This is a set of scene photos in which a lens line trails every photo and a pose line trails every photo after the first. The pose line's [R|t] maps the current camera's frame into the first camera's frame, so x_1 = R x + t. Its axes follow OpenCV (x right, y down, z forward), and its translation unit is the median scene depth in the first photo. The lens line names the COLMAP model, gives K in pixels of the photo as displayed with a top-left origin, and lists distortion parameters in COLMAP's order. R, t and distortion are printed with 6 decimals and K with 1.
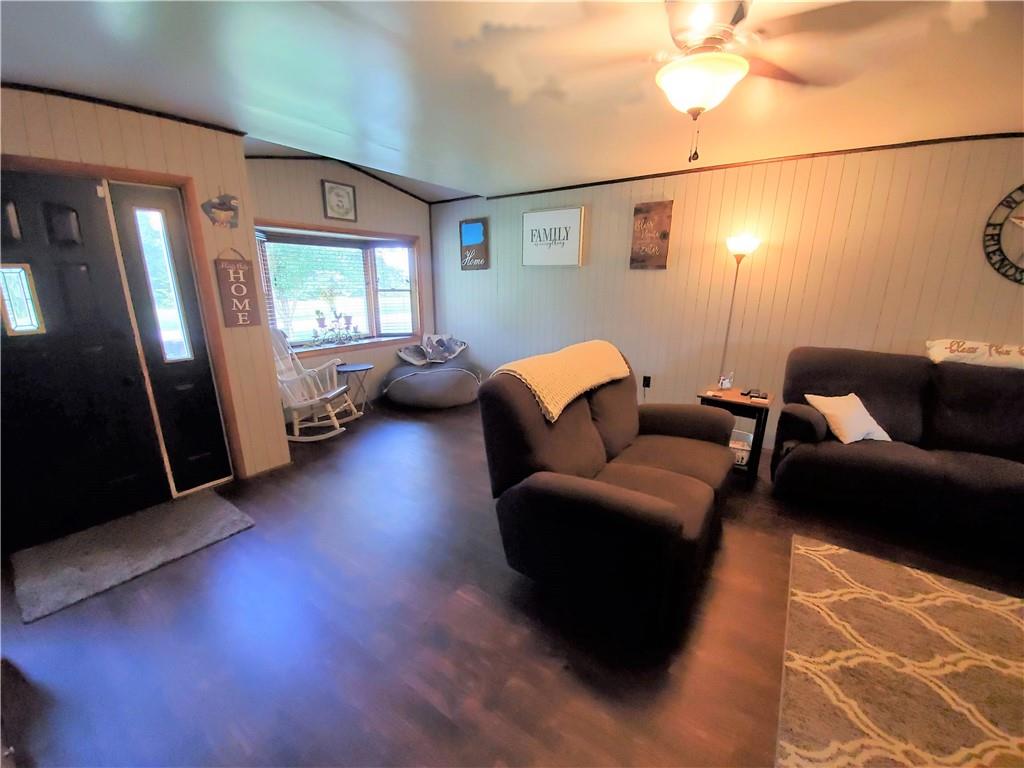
lens RADIAL K [[405.6, 0, 512.7], [0, 405.6, 392.5], [0, 0, 1]] dist [-0.020608, -0.001373]
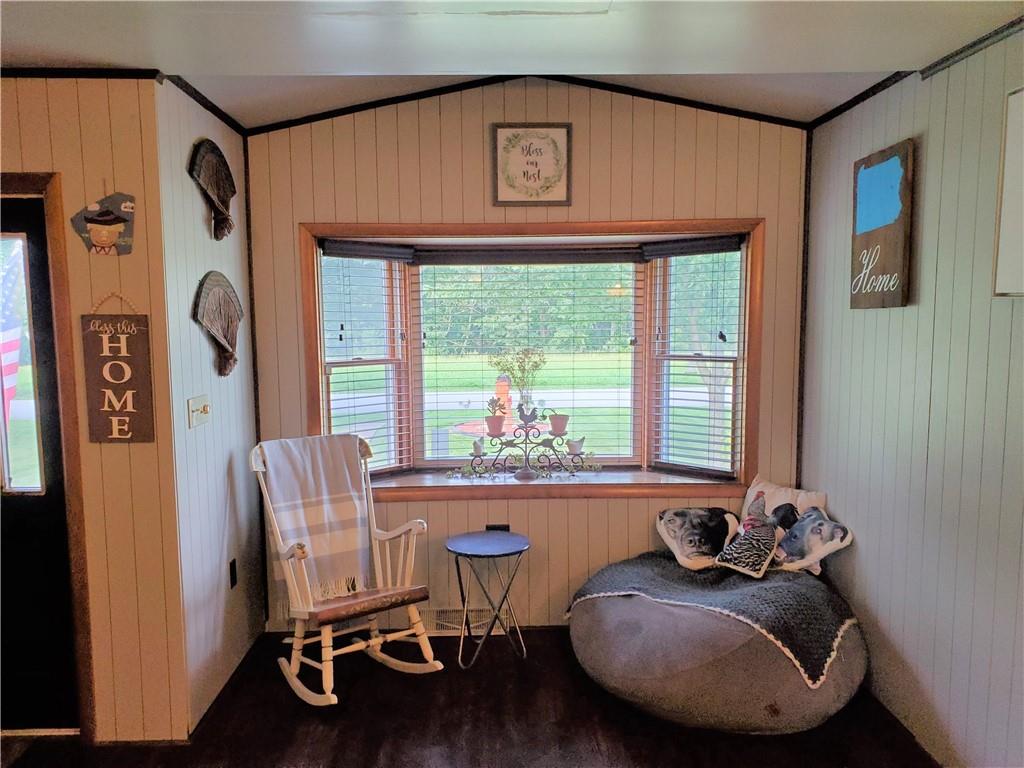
lens RADIAL K [[789.8, 0, 505.6], [0, 789.8, 393.0], [0, 0, 1]] dist [0.021840, -0.002836]
pose [[0.591857, 0.075781, -0.802473, 0.268556], [-0.201255, 0.977932, -0.056084, -0.177214], [0.780514, 0.194695, 0.594047, 0.514515]]
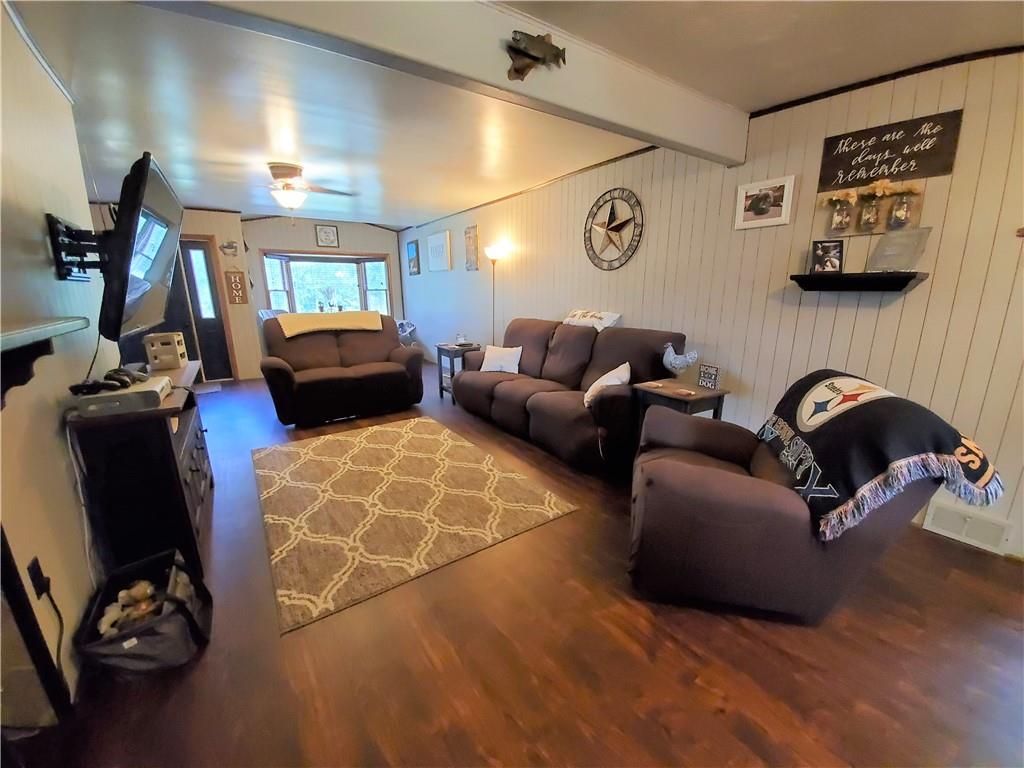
lens RADIAL K [[405.6, 0, 517.2], [0, 405.6, 394.7], [0, 0, 1]] dist [-0.020608, -0.001373]
pose [[0.943543, 0.071749, -0.323386, 0.911597], [-0.078045, 0.996929, -0.006525, 0.133807], [0.321925, 0.031395, 0.946244, -0.311955]]
